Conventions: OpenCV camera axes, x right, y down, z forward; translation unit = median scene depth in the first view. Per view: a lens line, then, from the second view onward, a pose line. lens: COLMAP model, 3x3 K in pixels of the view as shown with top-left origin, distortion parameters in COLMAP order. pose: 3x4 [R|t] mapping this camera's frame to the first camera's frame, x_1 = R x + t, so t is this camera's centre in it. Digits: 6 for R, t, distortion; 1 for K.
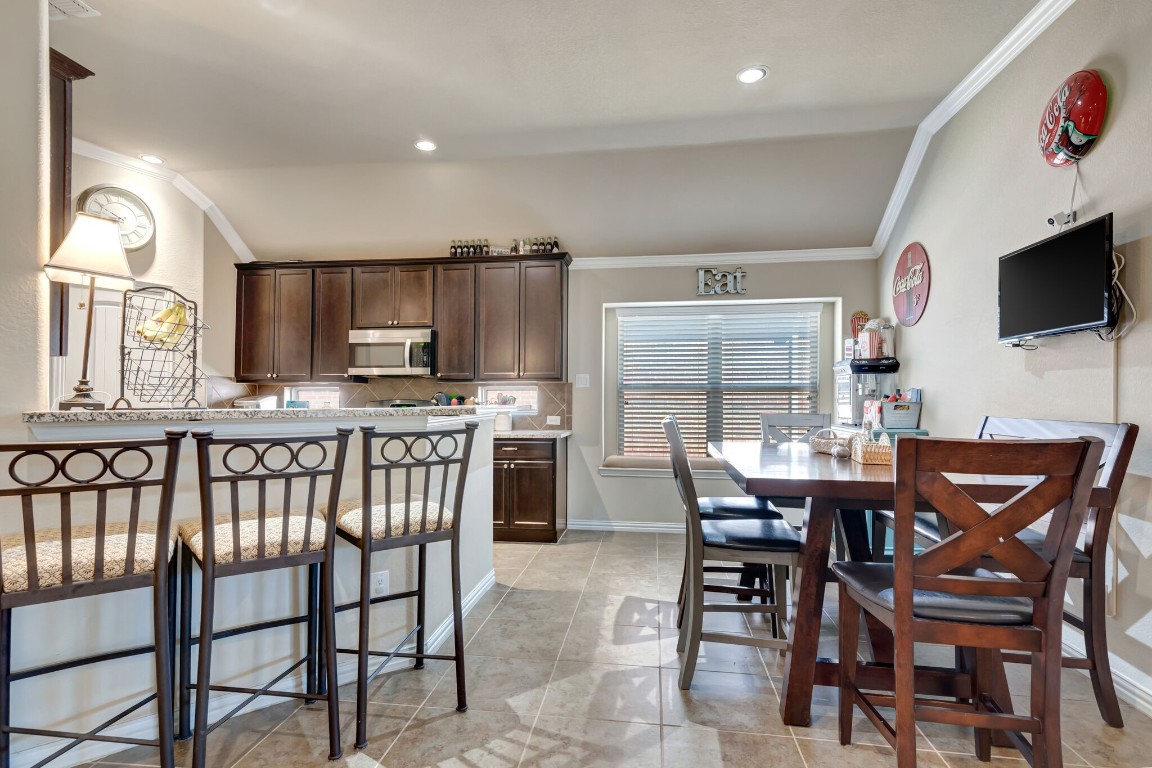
lens RADIAL K [[568.1, 0, 581.2], [0, 568.1, 399.0], [0, 0, 1]] dist [0.010582, -0.002359]
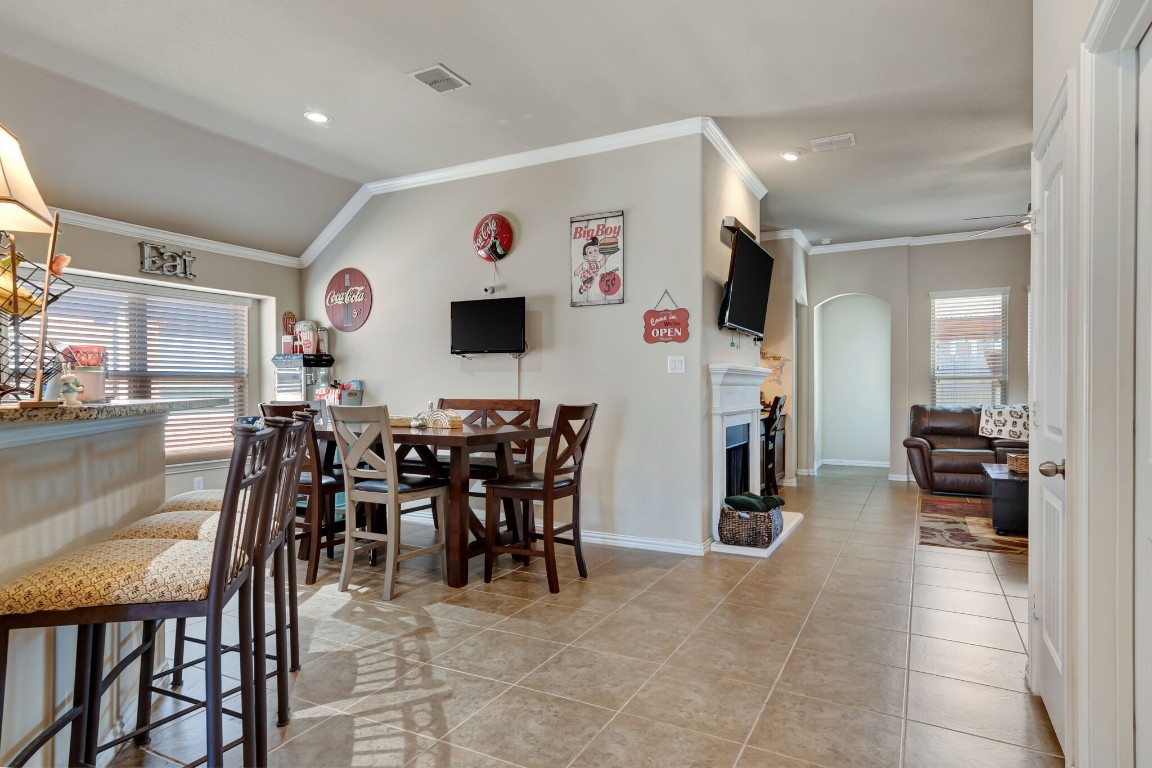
lens RADIAL K [[568.1, 0, 577.1], [0, 568.1, 388.4], [0, 0, 1]] dist [0.010582, -0.002359]
pose [[0.366136, -0.004054, 0.930553, -0.383686], [0.000853, 0.999992, 0.004021, -0.002843], [-0.930561, -0.000679, 0.366136, 0.035212]]
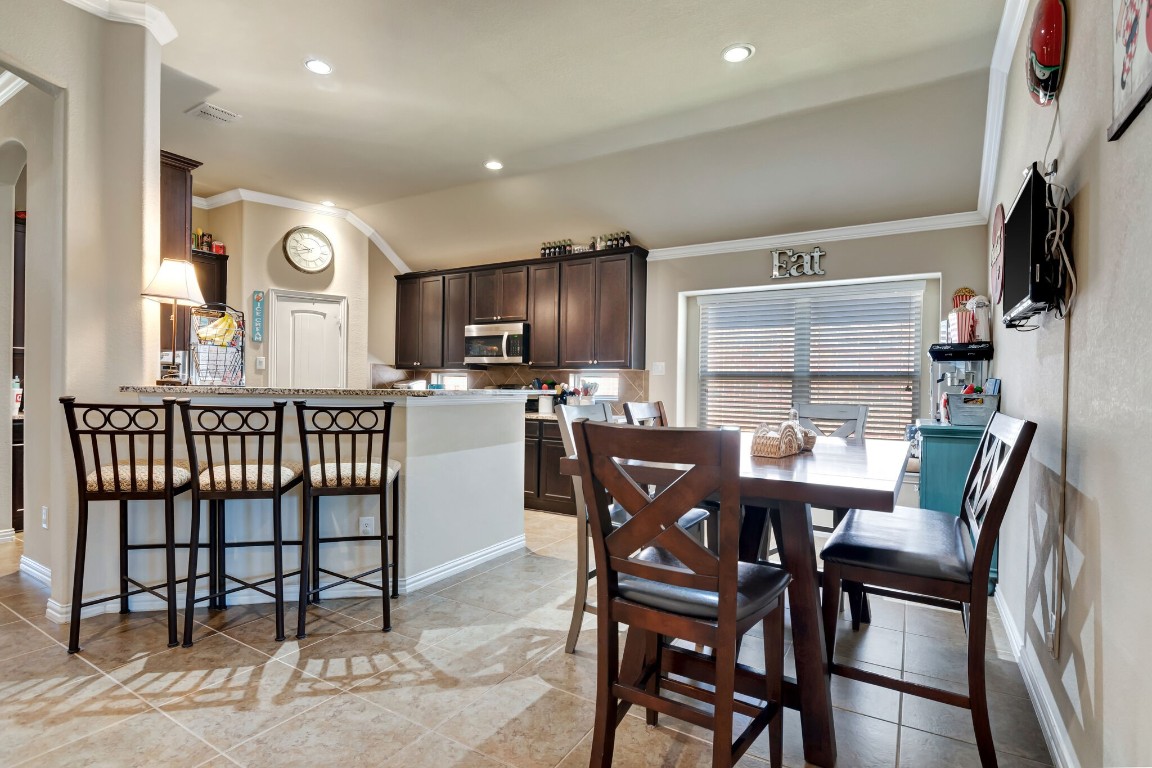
lens RADIAL K [[566.6, 0, 604.8], [0, 566.6, 387.7], [0, 0, 1]] dist [-0.006032, -0.002756]
pose [[0.924572, 0.015263, -0.380702, 0.321131], [-0.014787, 0.999882, 0.004175, -0.000006], [0.380721, 0.001769, 0.924688, 0.014669]]
